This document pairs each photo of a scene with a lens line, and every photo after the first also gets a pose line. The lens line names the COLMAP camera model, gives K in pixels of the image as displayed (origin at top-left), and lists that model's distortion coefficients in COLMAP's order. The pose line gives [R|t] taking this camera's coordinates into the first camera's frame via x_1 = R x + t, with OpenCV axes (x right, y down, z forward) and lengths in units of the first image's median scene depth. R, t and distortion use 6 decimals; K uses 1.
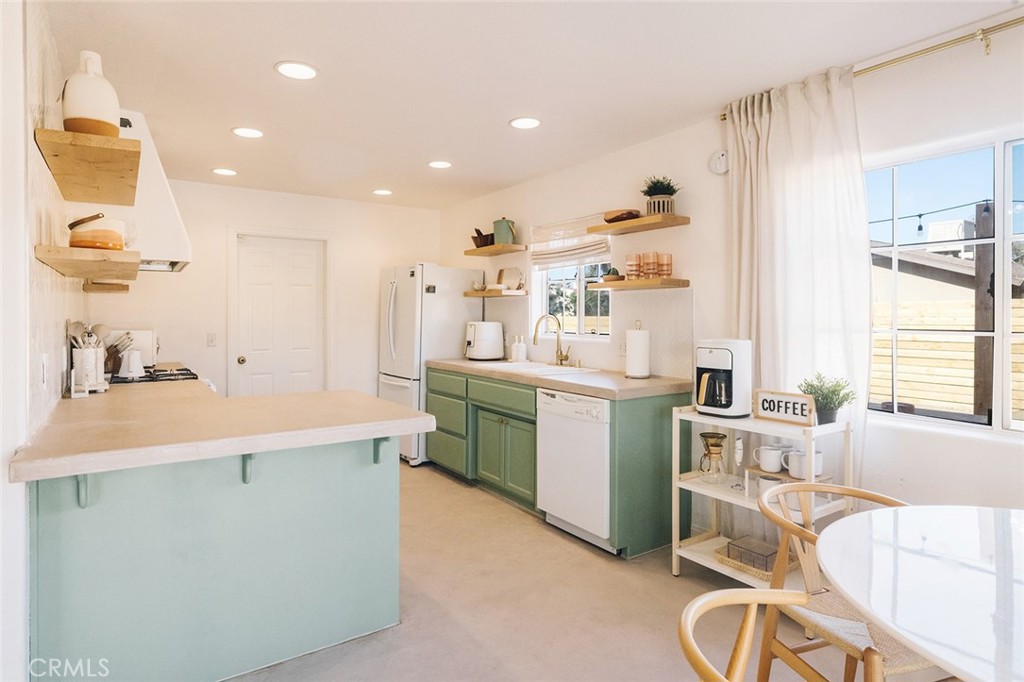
lens RADIAL K [[564.2, 0, 495.5], [0, 564.2, 317.1], [0, 0, 1]] dist [0.000344, -0.001050]
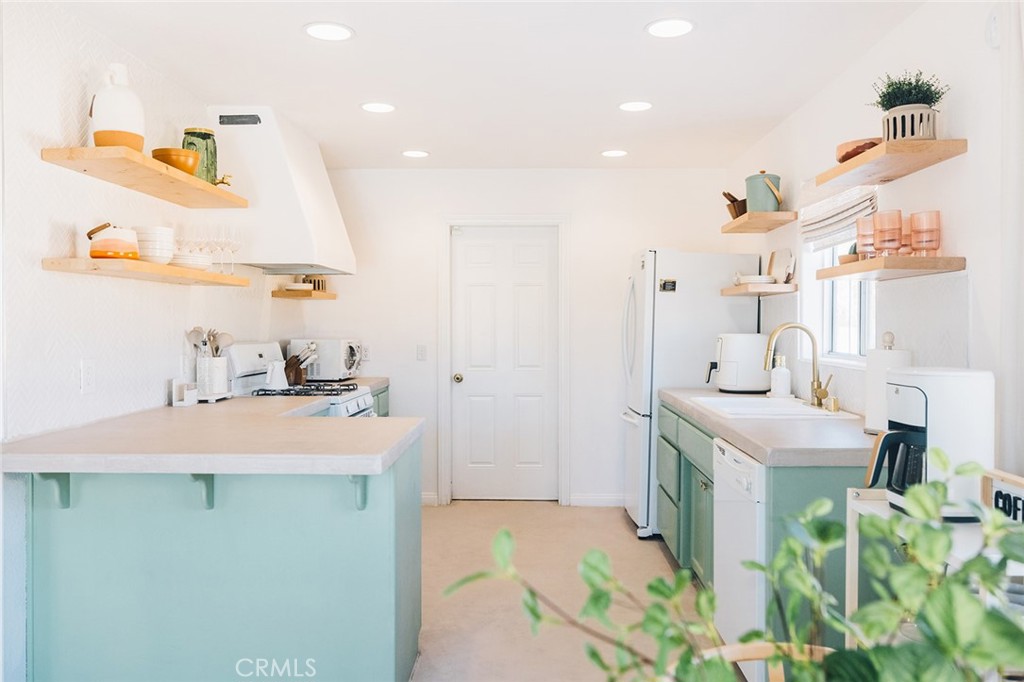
lens RADIAL K [[788.4, 0, 516.1], [0, 788.4, 331.2], [0, 0, 1]] dist [-0.001298, -0.000815]
pose [[0.825106, 0.005322, -0.564952, 0.396113], [-0.002288, 0.999979, 0.006077, 0.000544], [0.564973, -0.003722, 0.825101, 0.140103]]
